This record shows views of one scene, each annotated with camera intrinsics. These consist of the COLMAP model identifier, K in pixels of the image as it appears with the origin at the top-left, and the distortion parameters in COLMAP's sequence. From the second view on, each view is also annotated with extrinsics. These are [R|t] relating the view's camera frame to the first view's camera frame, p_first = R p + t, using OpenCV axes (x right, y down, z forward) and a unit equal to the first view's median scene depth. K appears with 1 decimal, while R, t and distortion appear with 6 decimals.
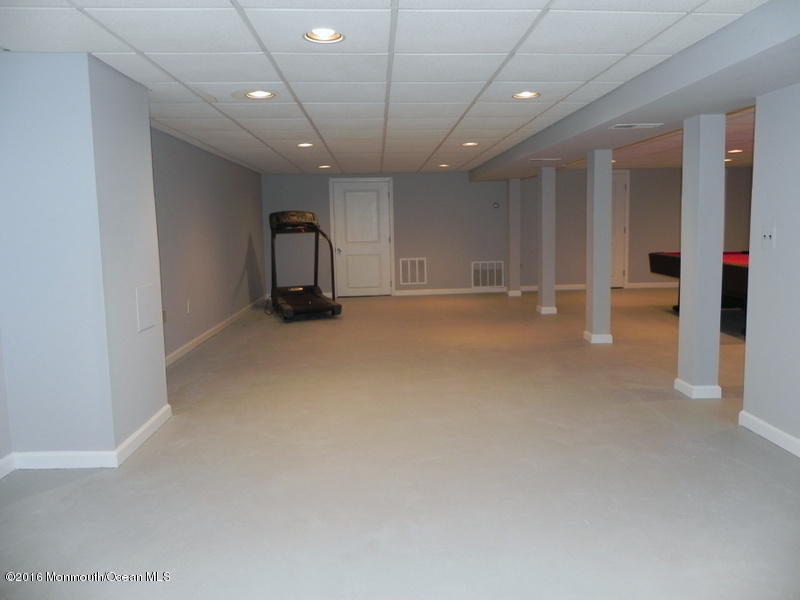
lens RADIAL K [[600.5, 0, 416.0], [0, 600.5, 284.3], [0, 0, 1]] dist [-0.009645, -0.000553]
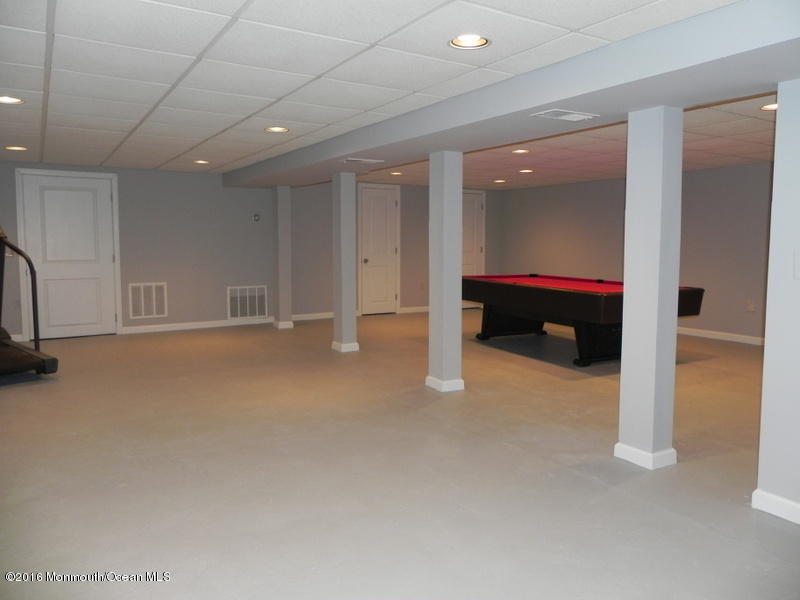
lens RADIAL K [[600.5, 0, 416.0], [0, 600.5, 284.3], [0, 0, 1]] dist [-0.009645, -0.000553]
pose [[0.877604, -0.010226, 0.479277, -0.070445], [0.025009, 0.999388, -0.024471, -0.015306], [-0.478733, 0.033462, 0.877322, 0.182531]]
